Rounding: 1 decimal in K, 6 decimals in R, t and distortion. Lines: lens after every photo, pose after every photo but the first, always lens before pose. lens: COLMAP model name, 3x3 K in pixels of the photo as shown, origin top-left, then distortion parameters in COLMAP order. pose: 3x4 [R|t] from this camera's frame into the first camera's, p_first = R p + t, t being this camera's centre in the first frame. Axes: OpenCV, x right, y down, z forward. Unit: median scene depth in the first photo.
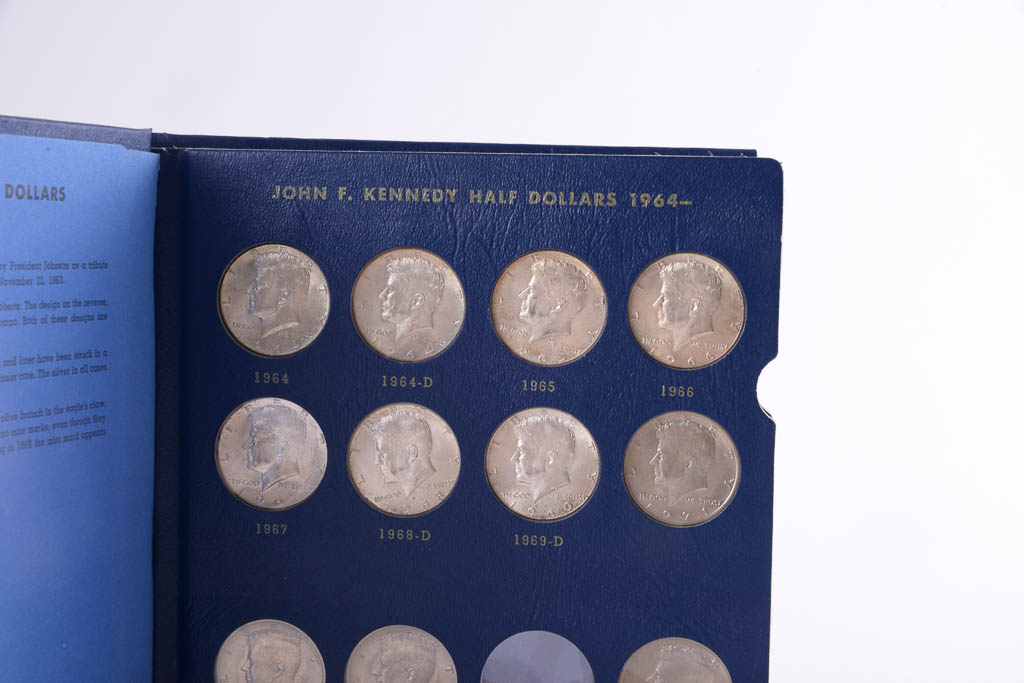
lens RADIAL K [[1634.2, 0, 512.0], [0, 1634.2, 341.5], [0, 0, 1]] dist [0.014652, -0.017985]
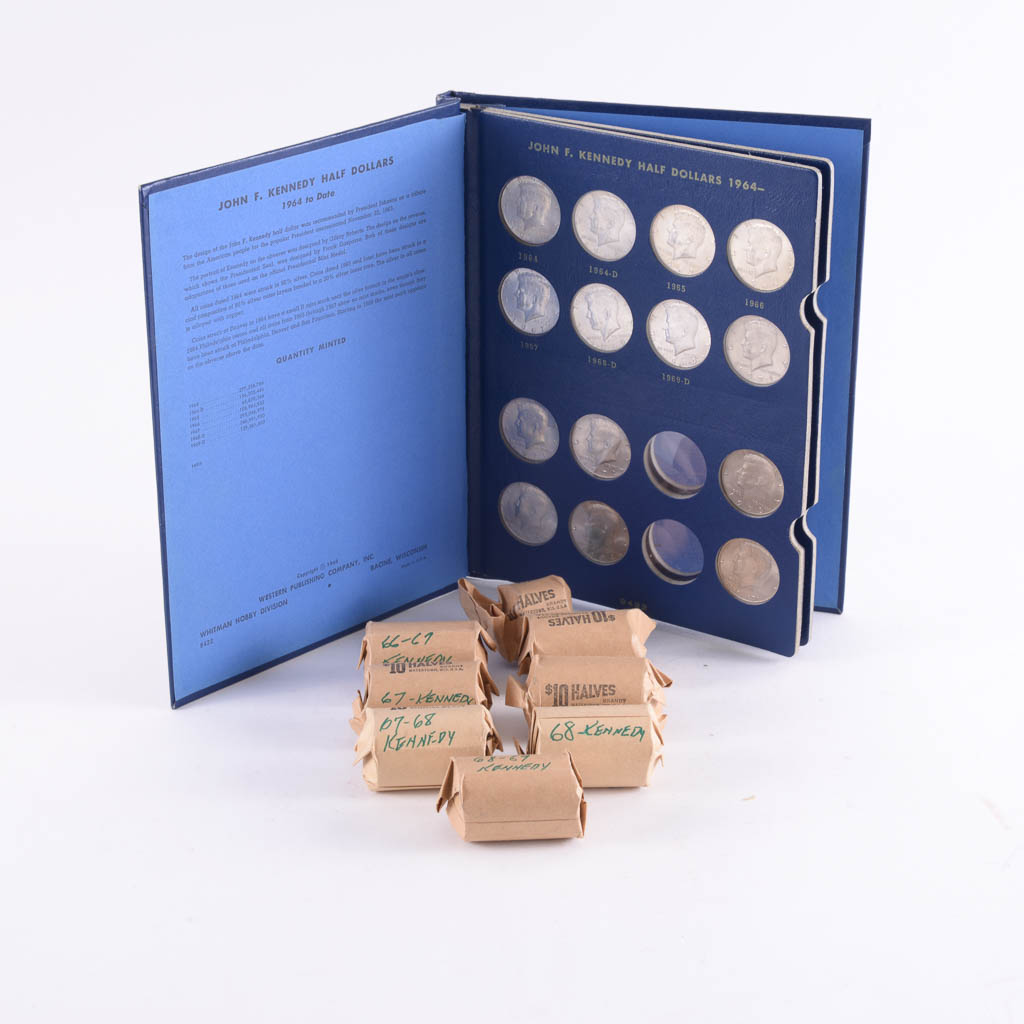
lens RADIAL K [[2683.3, 0, 512.0], [0, 2683.3, 512.0], [0, 0, 1]] dist [0.098208, 0.321499]
pose [[0.901556, 0.163790, -0.400461, 0.956547], [-0.014029, 0.936155, 0.351308, -0.685107], [0.432434, -0.311106, 0.846294, -1.345246]]
